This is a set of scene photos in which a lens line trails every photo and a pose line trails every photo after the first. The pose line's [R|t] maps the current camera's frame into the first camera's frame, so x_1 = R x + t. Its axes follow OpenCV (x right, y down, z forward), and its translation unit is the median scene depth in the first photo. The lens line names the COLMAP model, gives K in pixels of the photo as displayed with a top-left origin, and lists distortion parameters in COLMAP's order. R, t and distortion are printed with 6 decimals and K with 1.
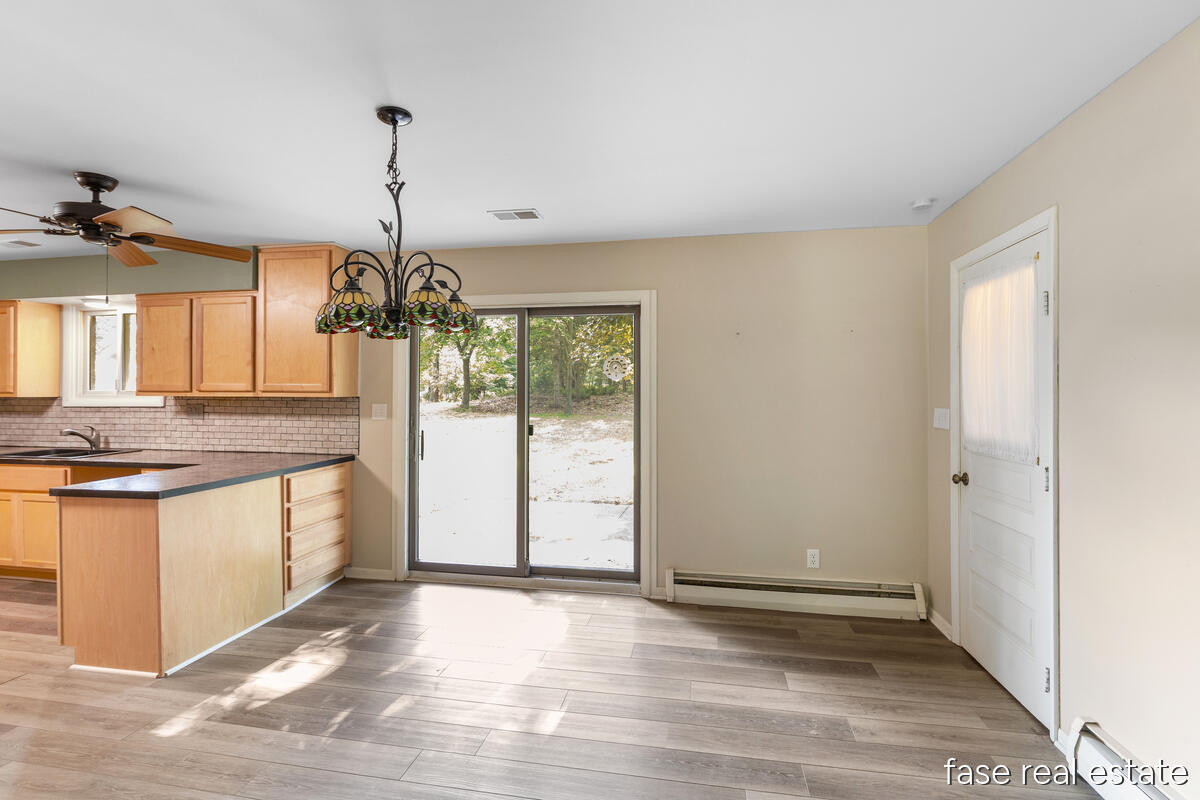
lens RADIAL K [[563.5, 0, 597.0], [0, 563.5, 393.2], [0, 0, 1]] dist [-0.002934, -0.000034]
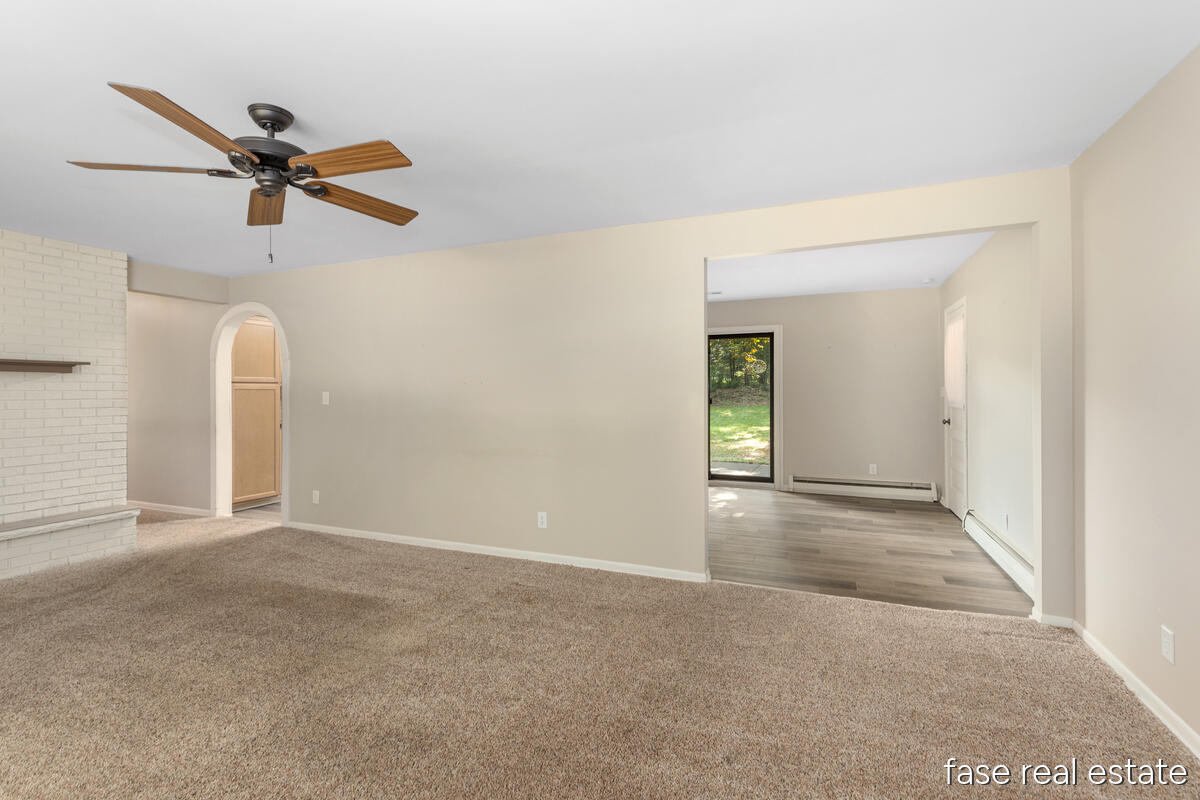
lens RADIAL K [[549.8, 0, 595.6], [0, 549.8, 391.5], [0, 0, 1]] dist [0.001755, -0.000060]
pose [[0.977455, -0.004944, -0.211087, -0.120736], [0.005971, 0.999973, 0.004228, 0.026018], [0.211061, -0.005393, 0.977458, -0.941370]]
